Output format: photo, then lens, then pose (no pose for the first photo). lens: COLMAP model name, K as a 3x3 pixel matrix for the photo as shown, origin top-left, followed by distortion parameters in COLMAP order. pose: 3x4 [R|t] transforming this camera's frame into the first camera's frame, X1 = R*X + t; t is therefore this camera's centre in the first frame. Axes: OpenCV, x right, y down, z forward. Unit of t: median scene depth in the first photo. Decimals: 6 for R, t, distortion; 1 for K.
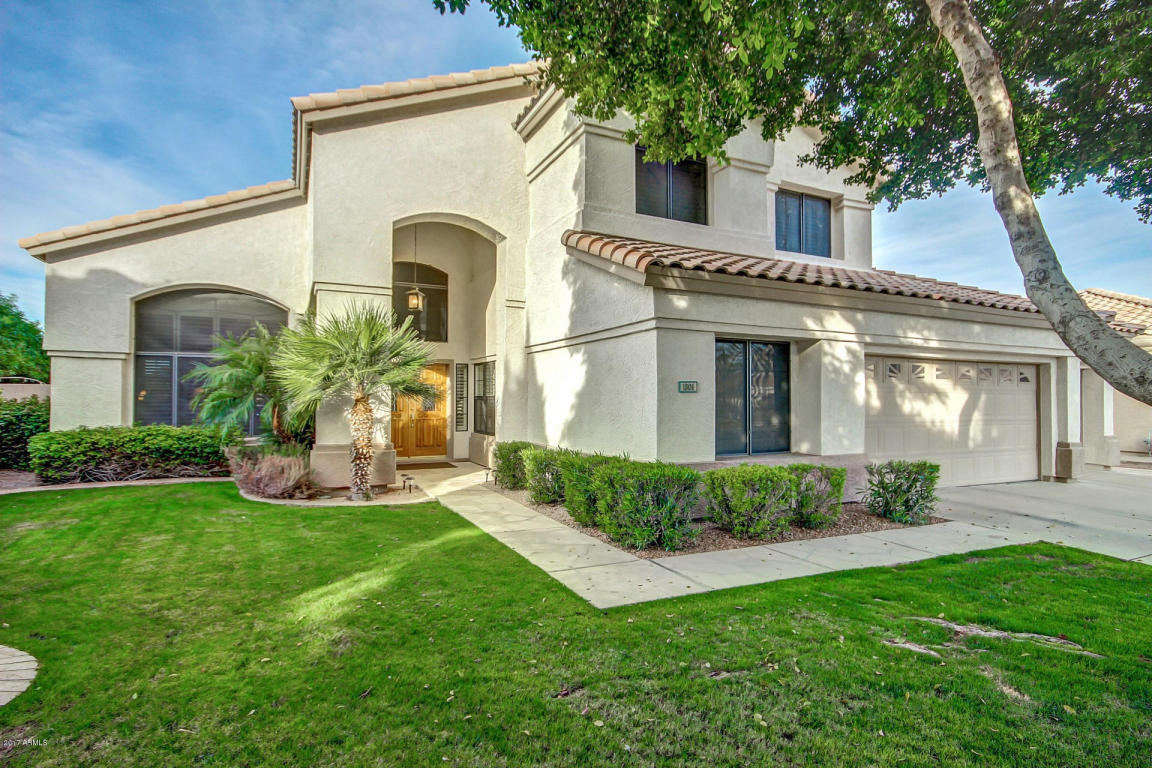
lens RADIAL K [[582.6, 0, 574.6], [0, 582.6, 393.1], [0, 0, 1]] dist [0.003083, 0.001364]
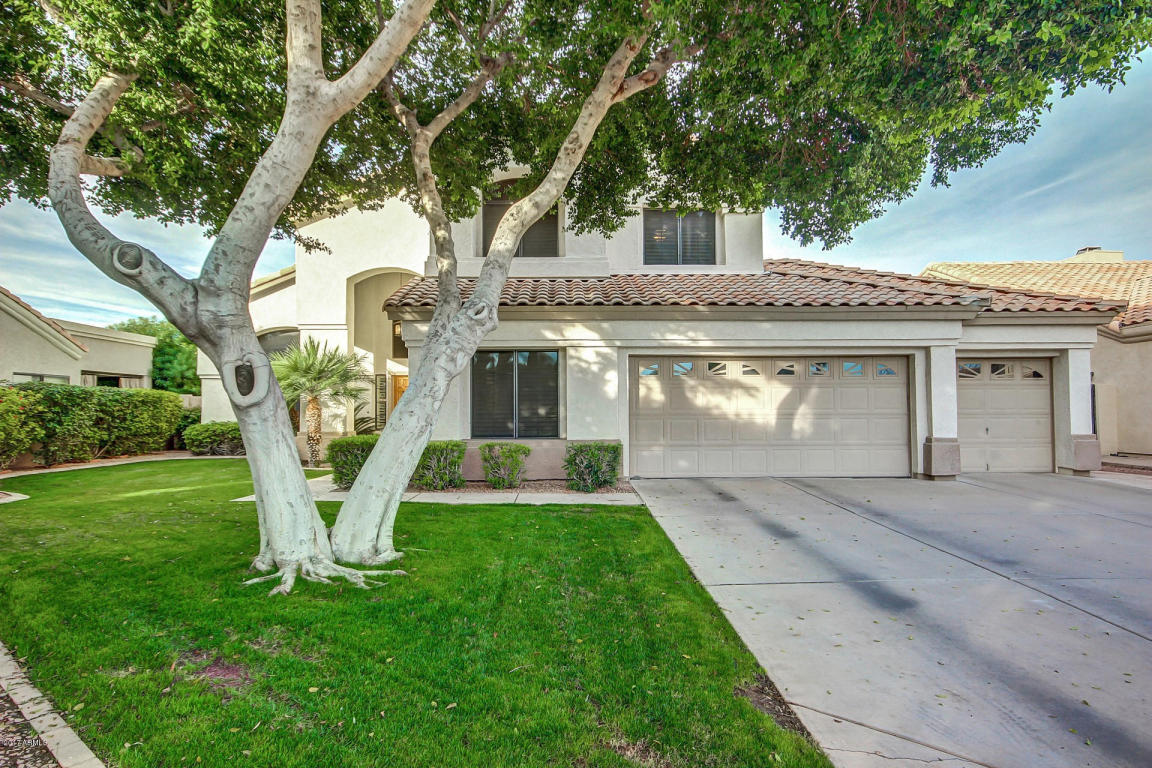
lens RADIAL K [[637.8, 0, 576.6], [0, 637.8, 389.1], [0, 0, 1]] dist [0.015953, 0.000180]
pose [[0.908248, -0.023346, -0.417780, 0.850469], [0.011774, 0.999473, -0.030254, 0.035506], [0.418266, 0.022559, 0.908044, -0.200977]]
